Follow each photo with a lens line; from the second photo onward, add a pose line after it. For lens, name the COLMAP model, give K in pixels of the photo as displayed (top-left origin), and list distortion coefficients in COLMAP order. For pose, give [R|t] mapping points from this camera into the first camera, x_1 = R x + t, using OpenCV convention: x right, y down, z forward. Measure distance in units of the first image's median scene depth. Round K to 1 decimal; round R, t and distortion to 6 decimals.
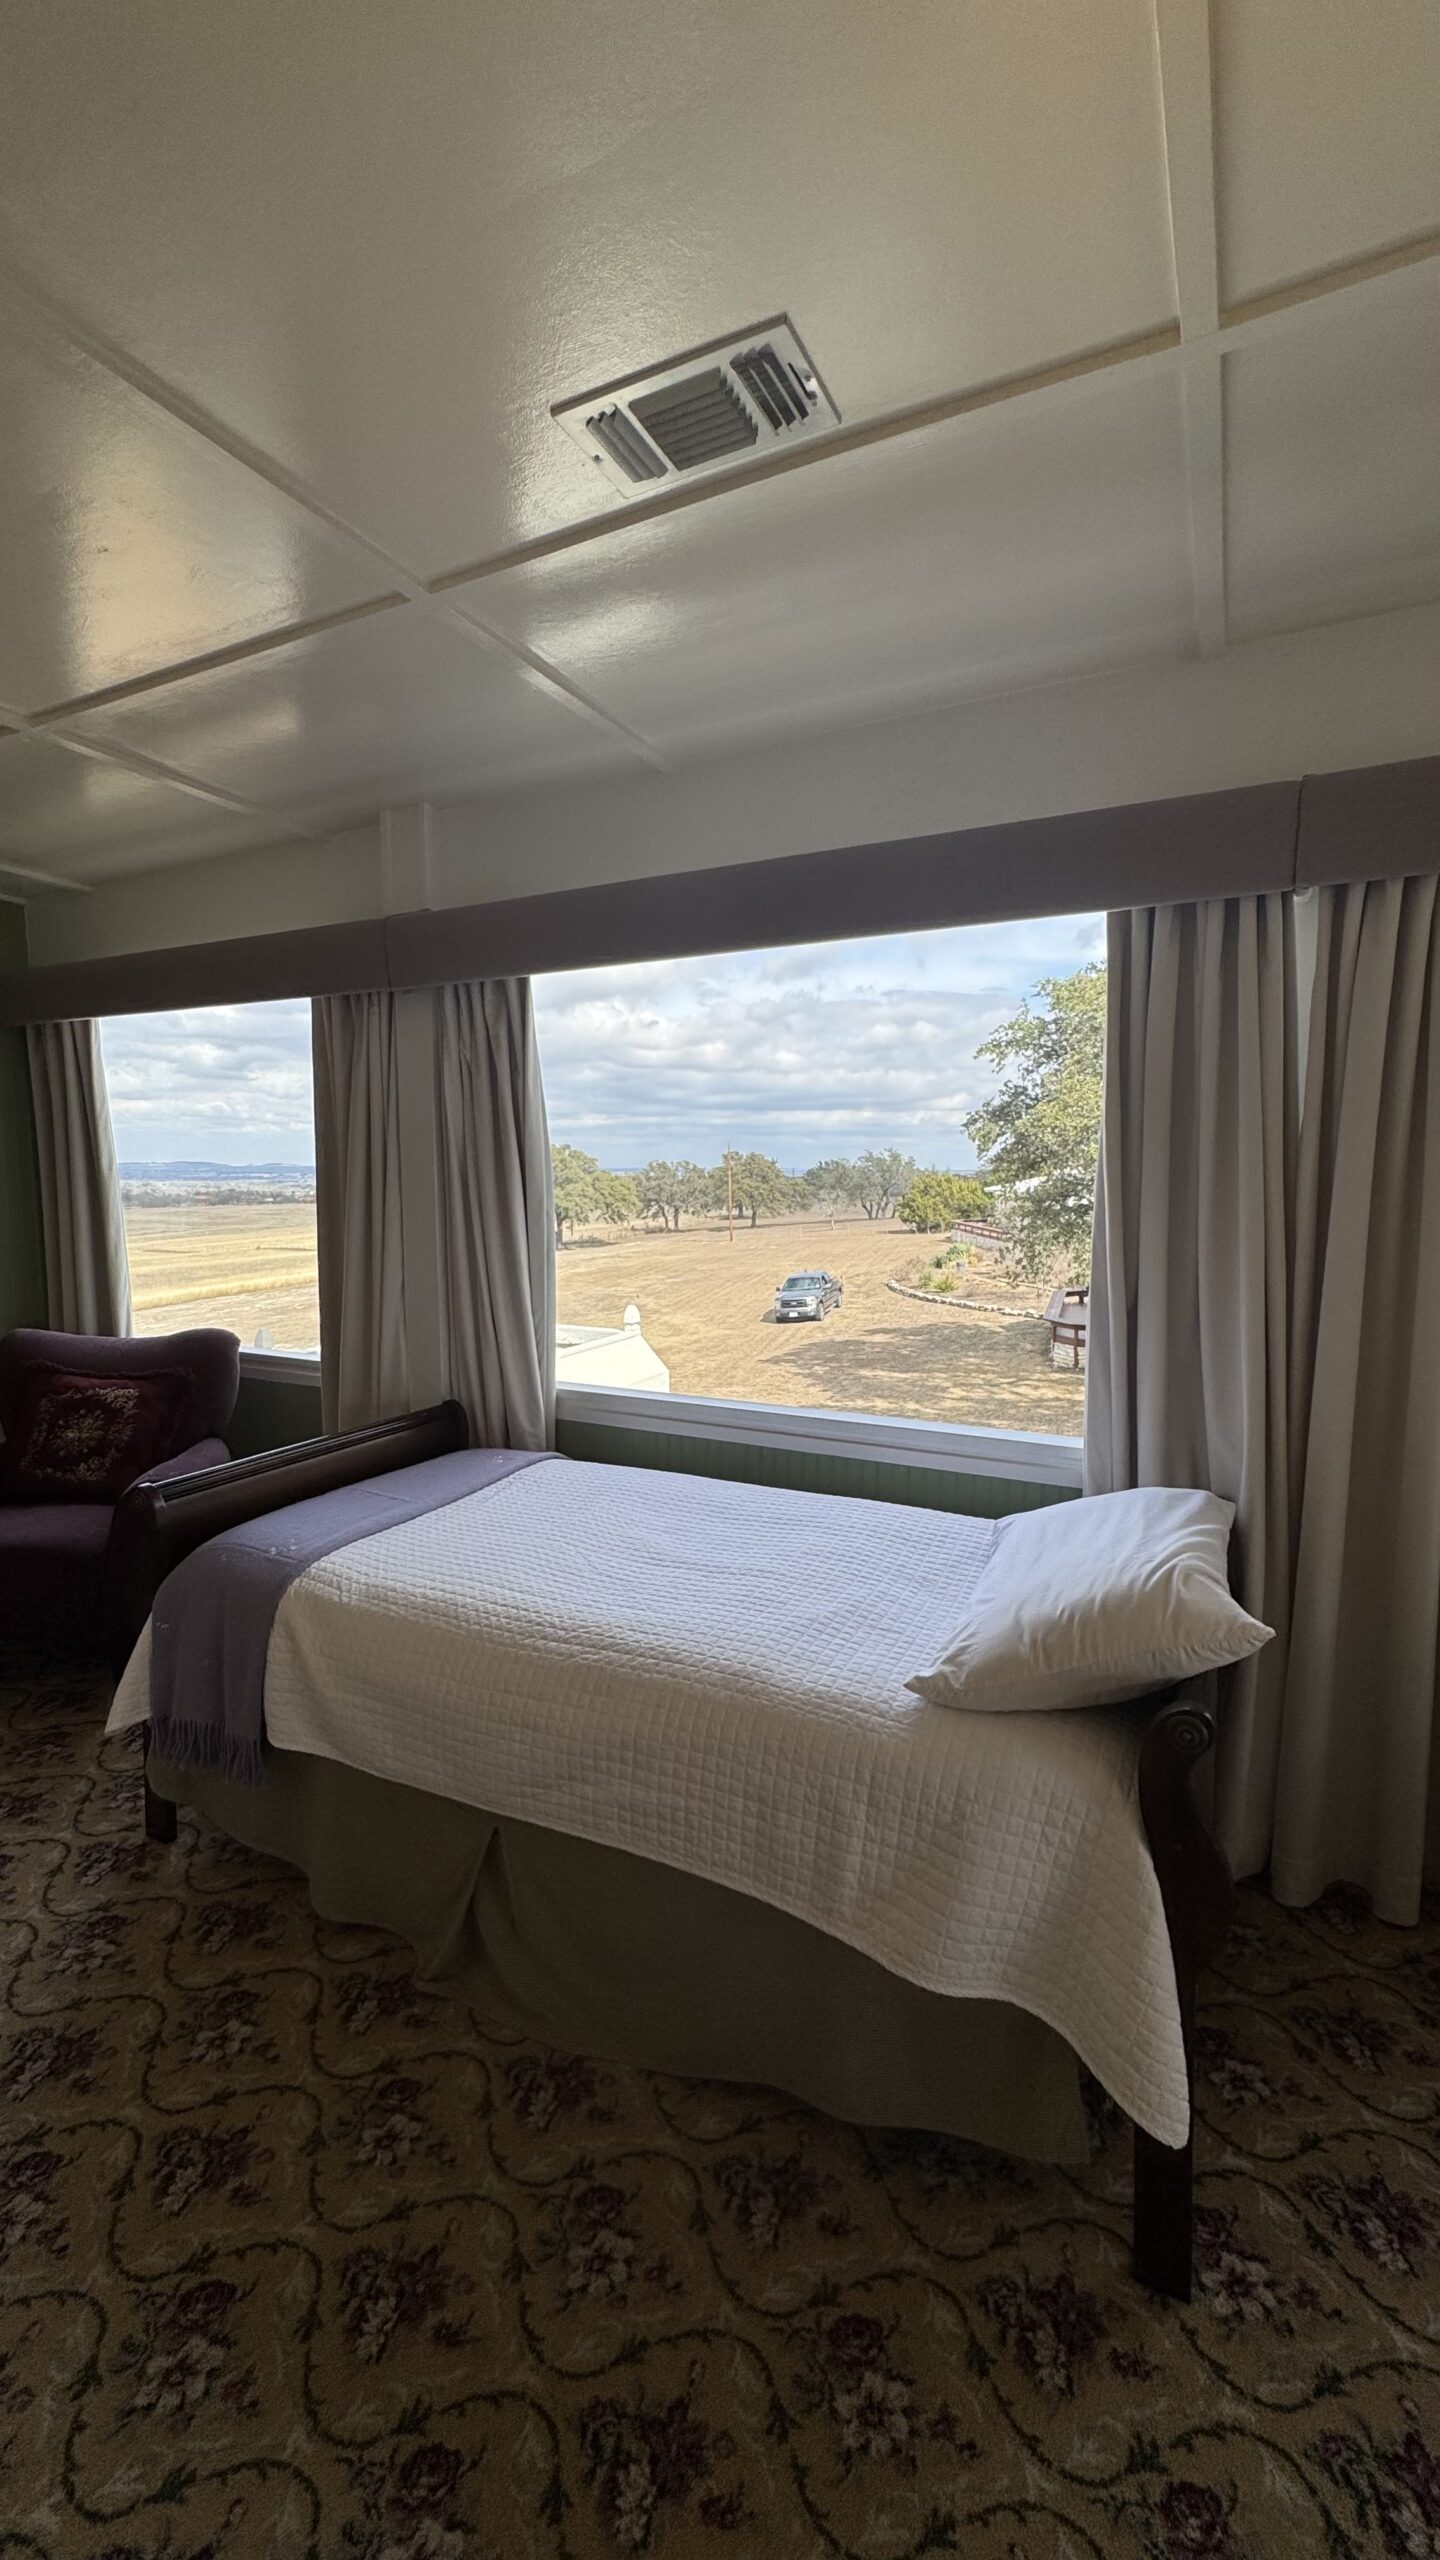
lens RADIAL K [[1023.3, 0, 720.0], [0, 1023.3, 1280.0], [0, 0, 1]] dist [-0.001696, 0.000086]
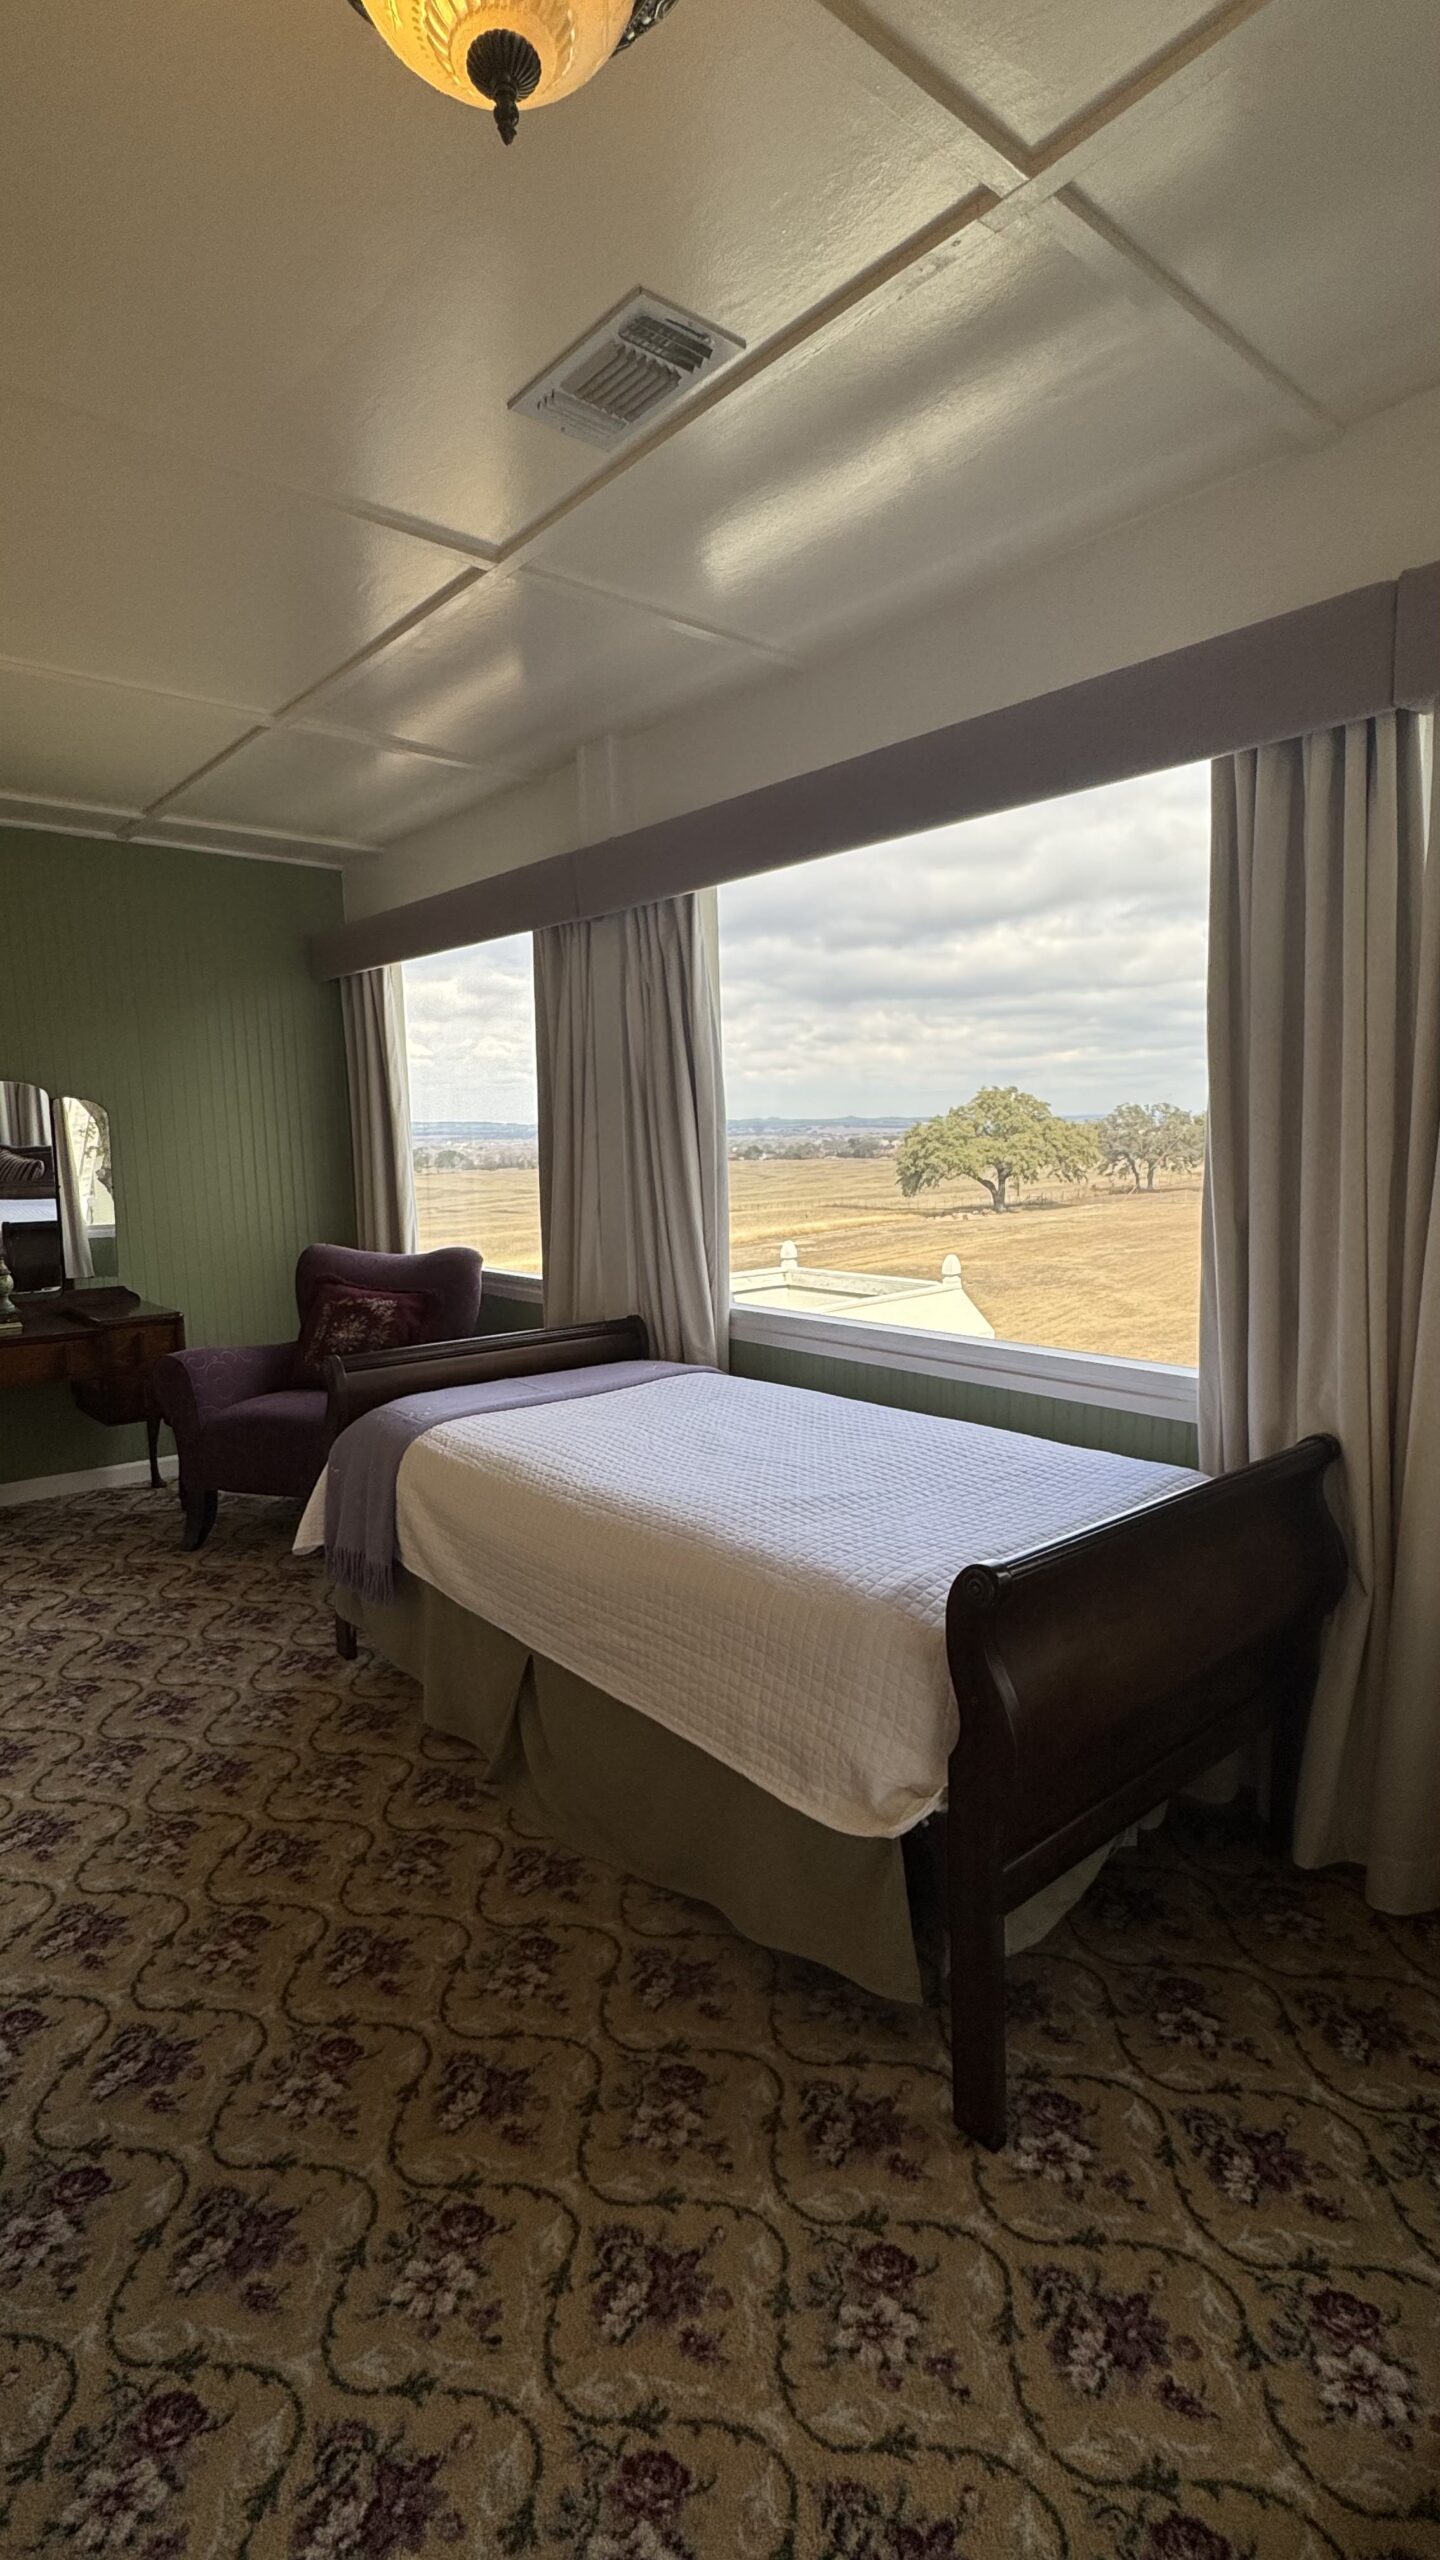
lens RADIAL K [[1199.9, 0, 720.0], [0, 1199.9, 1280.0], [0, 0, 1]] dist [-0.000452, -0.000105]
pose [[0.924317, 0.030030, -0.380441, 0.378770], [-0.020240, 0.999354, 0.029710, 0.060653], [0.381088, -0.019761, 0.924328, -0.116705]]
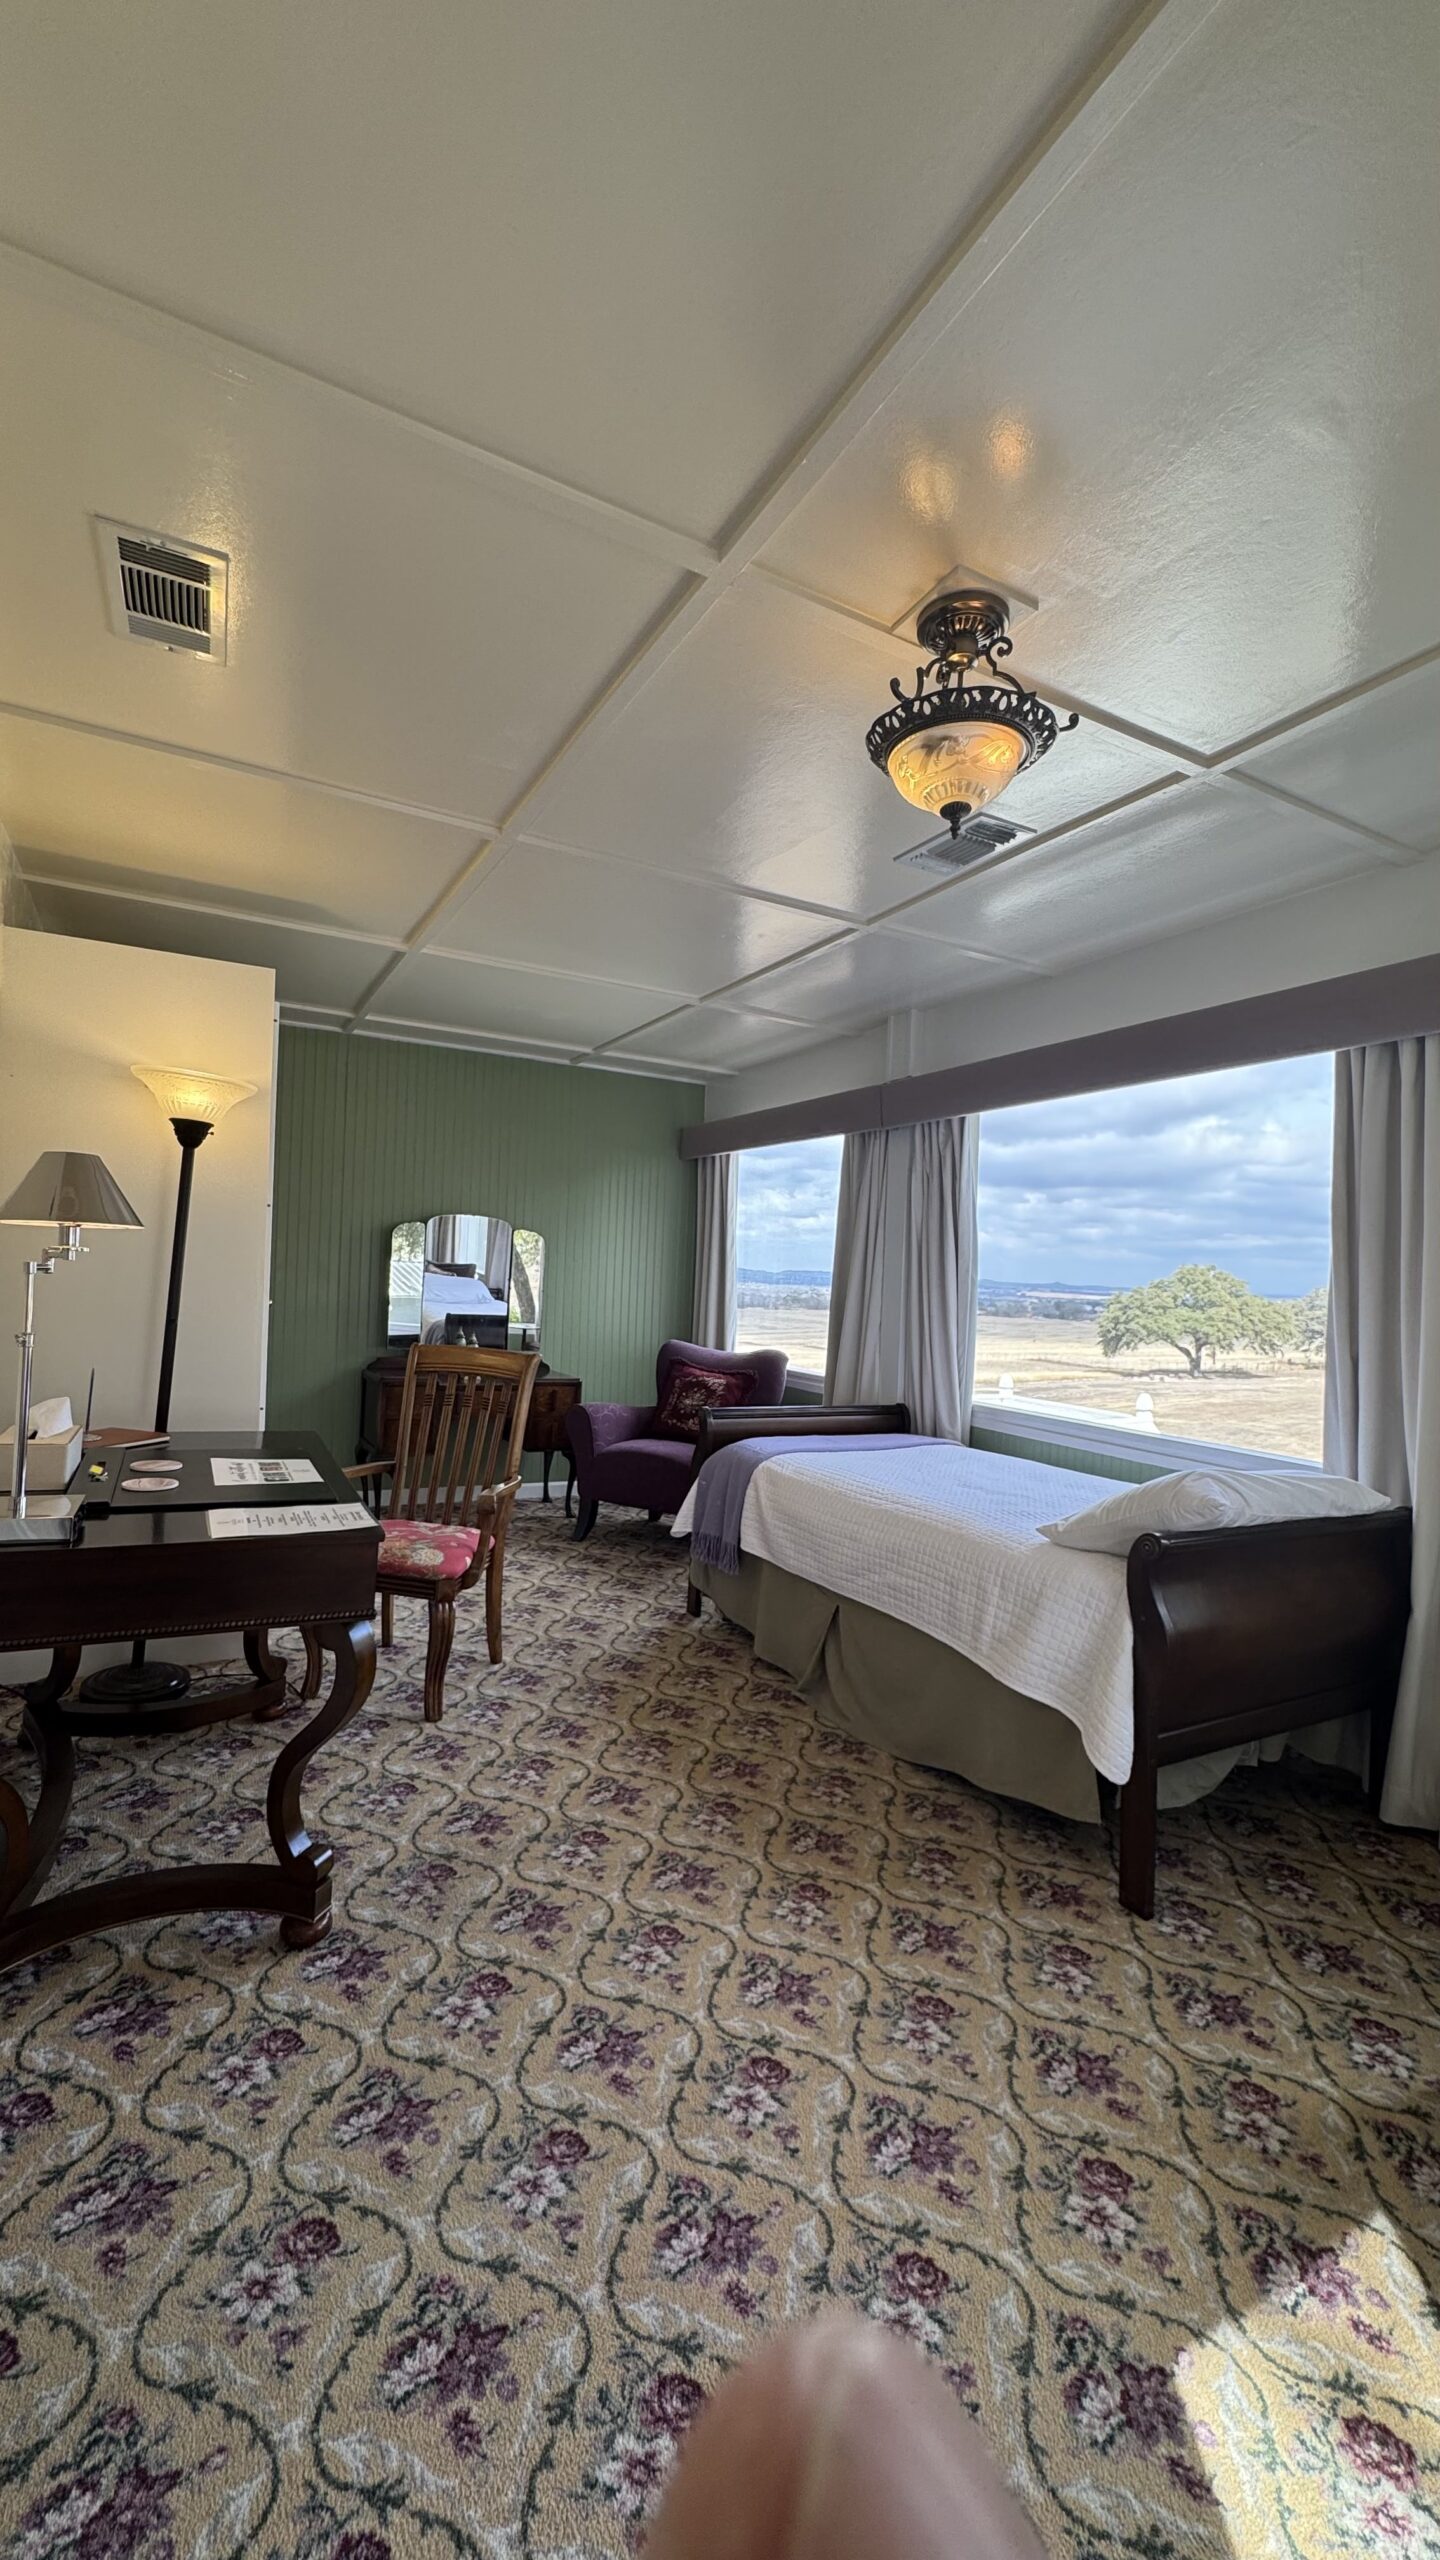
lens RADIAL K [[1023.3, 0, 720.0], [0, 1023.3, 1280.0], [0, 0, 1]] dist [-0.001696, 0.000086]
pose [[0.823544, 0.036710, -0.566064, 0.465183], [-0.100761, 0.991501, -0.082294, 0.121658], [0.558232, 0.124810, 0.820244, -0.485883]]
